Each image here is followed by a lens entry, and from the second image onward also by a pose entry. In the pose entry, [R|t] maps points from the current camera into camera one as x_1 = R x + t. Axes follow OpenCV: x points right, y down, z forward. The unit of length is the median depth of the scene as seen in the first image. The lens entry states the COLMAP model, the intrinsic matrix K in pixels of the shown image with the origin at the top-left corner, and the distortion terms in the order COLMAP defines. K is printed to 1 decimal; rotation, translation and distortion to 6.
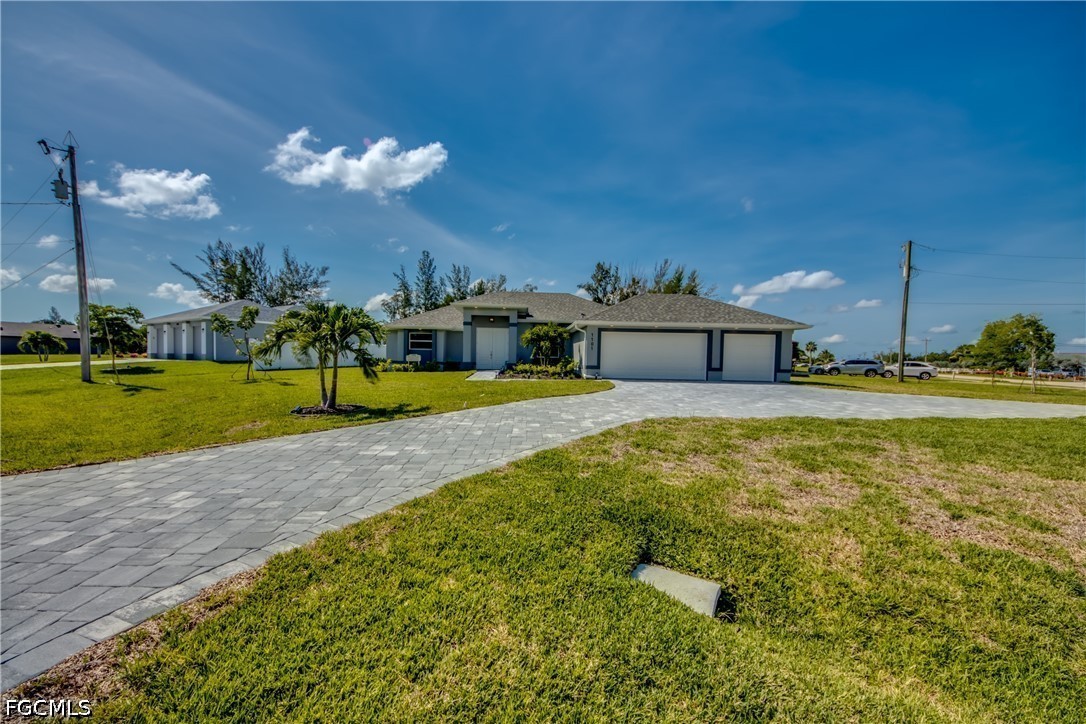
lens RADIAL K [[415.1, 0, 540.4], [0, 415.1, 362.4], [0, 0, 1]] dist [0.011739, -0.009625]
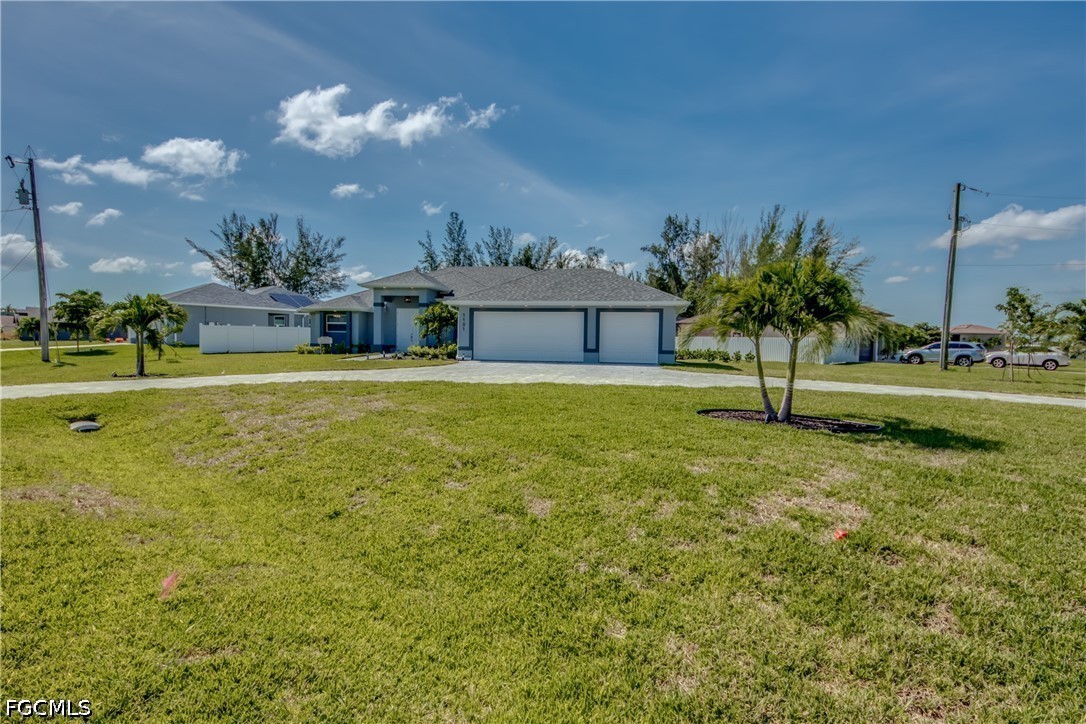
lens RADIAL K [[560.4, 0, 532.9], [0, 560.4, 354.7], [0, 0, 1]] dist [0.006327, -0.000614]
pose [[0.977900, 0.001391, -0.209068, 0.359281], [0.000264, 0.999969, 0.007884, 0.010420], [0.209073, -0.007765, 0.977869, -0.161109]]
